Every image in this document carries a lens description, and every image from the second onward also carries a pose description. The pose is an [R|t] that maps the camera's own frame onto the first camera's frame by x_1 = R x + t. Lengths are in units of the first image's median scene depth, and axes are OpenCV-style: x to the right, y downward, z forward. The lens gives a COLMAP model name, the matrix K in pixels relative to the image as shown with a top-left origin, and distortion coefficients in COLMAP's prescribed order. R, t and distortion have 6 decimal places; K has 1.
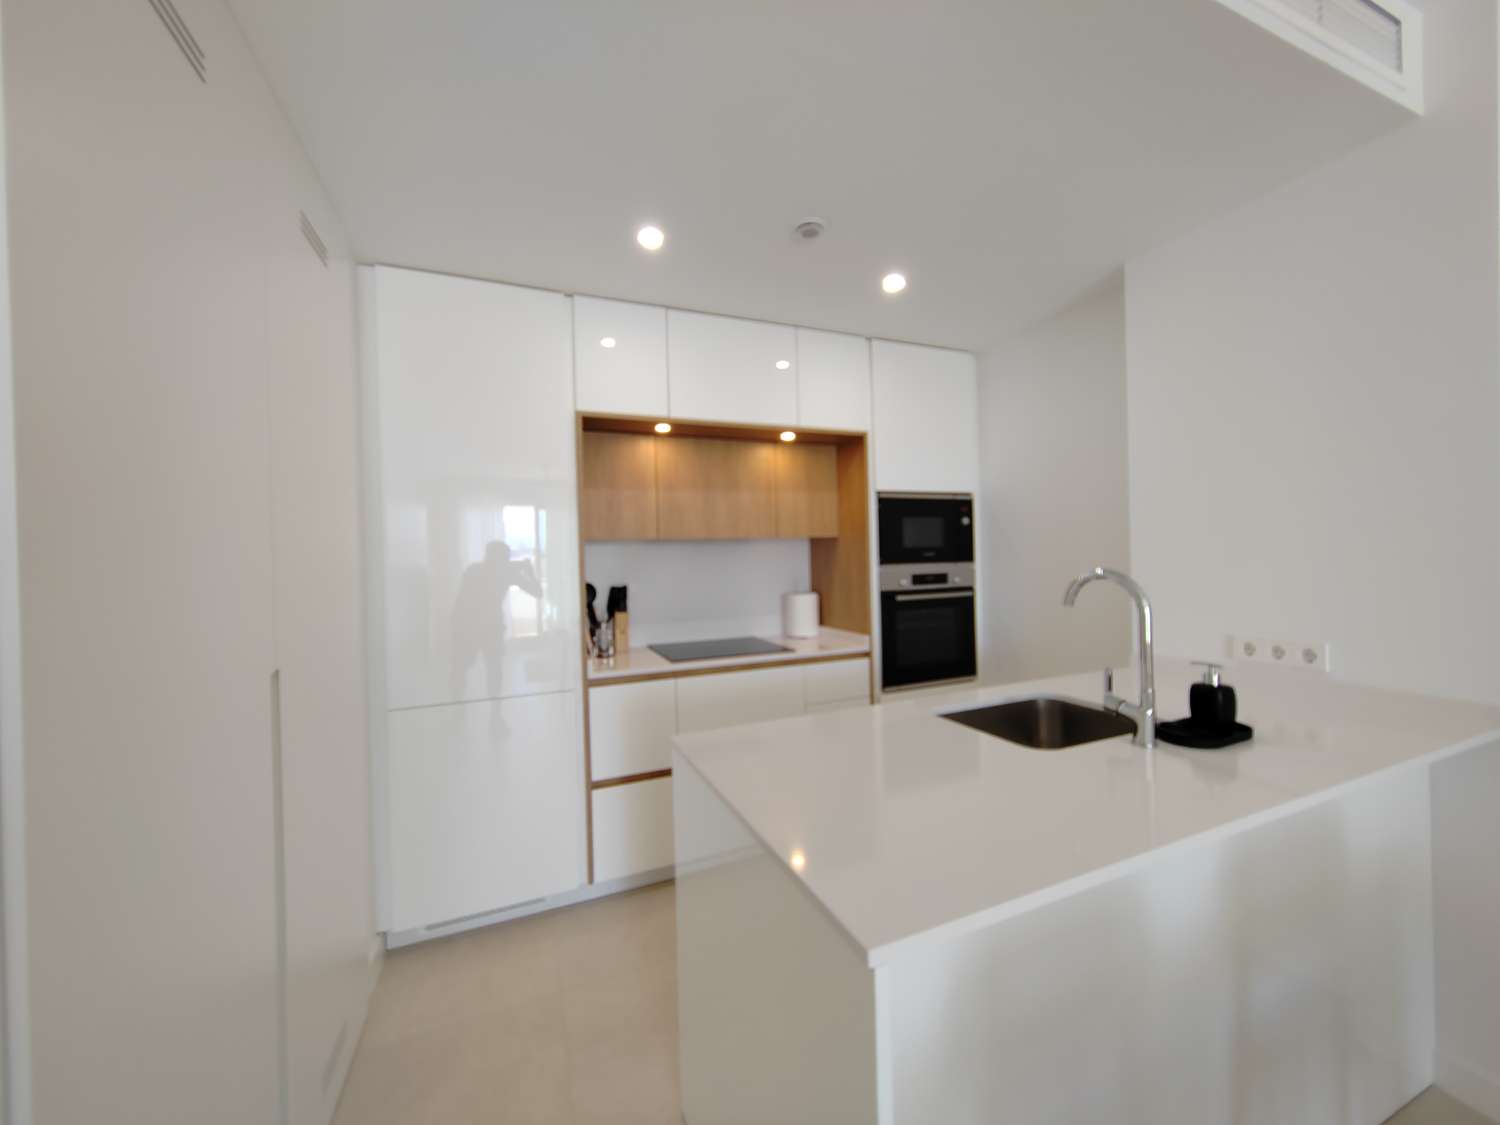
lens RADIAL K [[569.5, 0, 751.2], [0, 569.5, 559.4], [0, 0, 1]] dist [0.005895, -0.000673]
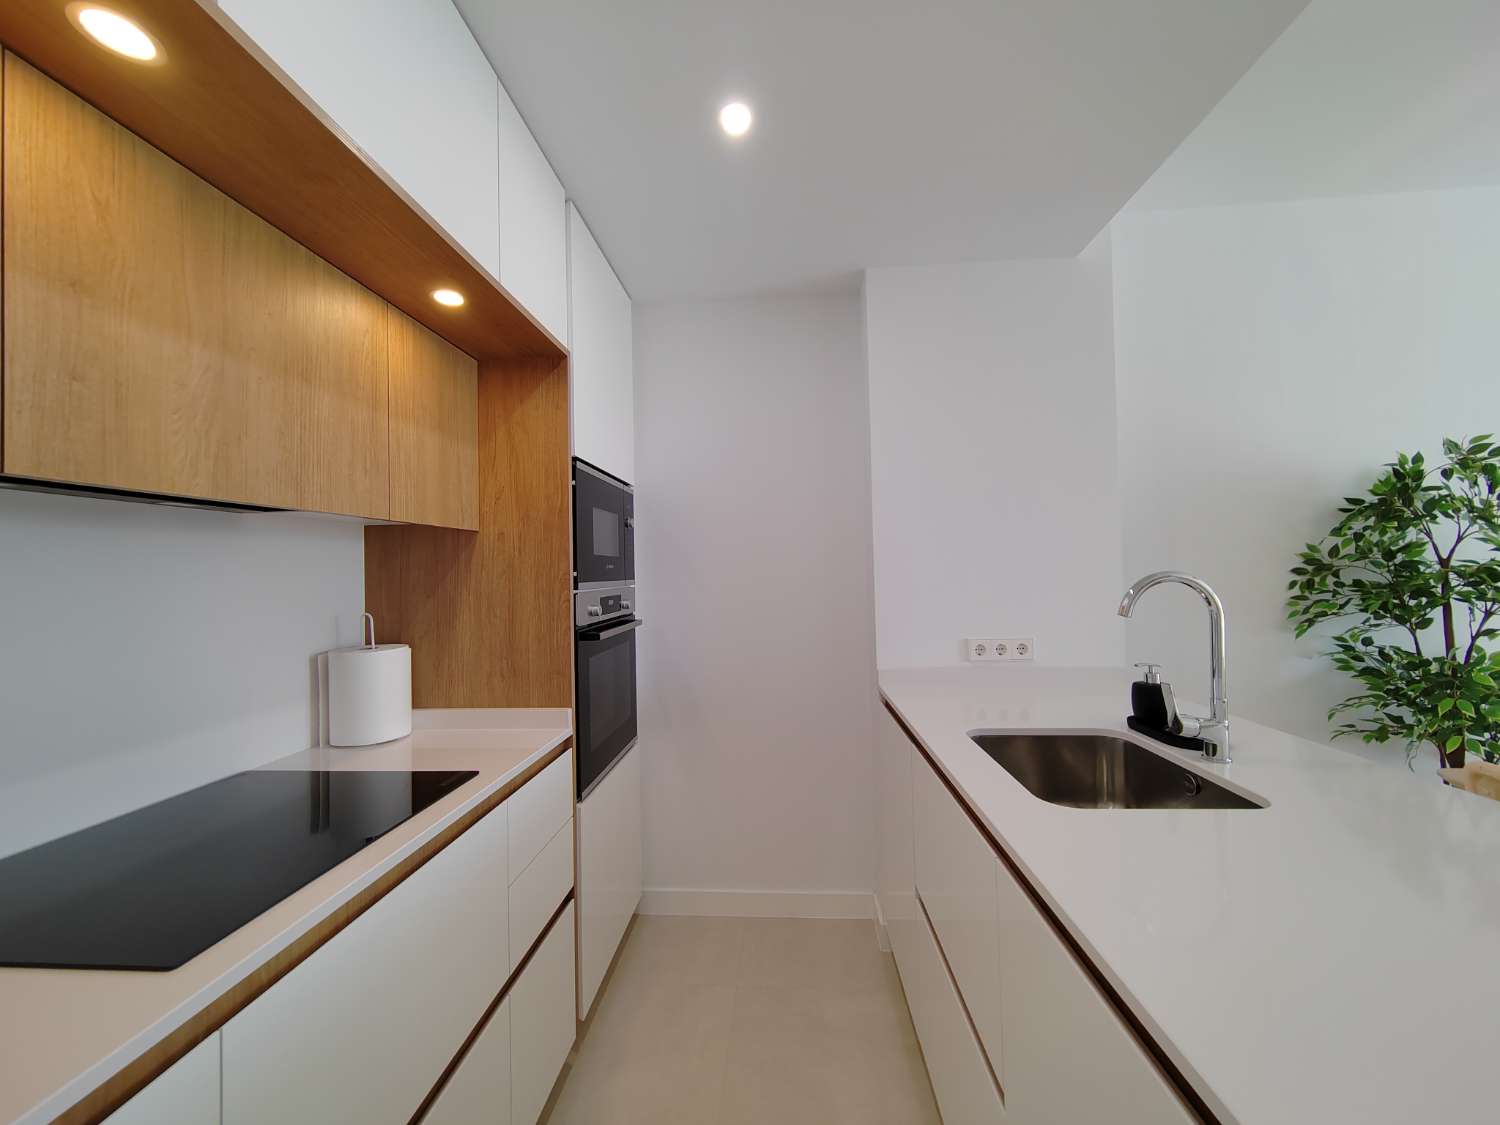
lens RADIAL K [[569.5, 0, 755.7], [0, 569.5, 568.9], [0, 0, 1]] dist [0.005895, -0.000673]
pose [[0.440347, 0.015665, 0.897691, -0.220076], [0.009748, 0.999705, -0.022227, 0.011029], [-0.897775, 0.018538, 0.440065, 0.566422]]
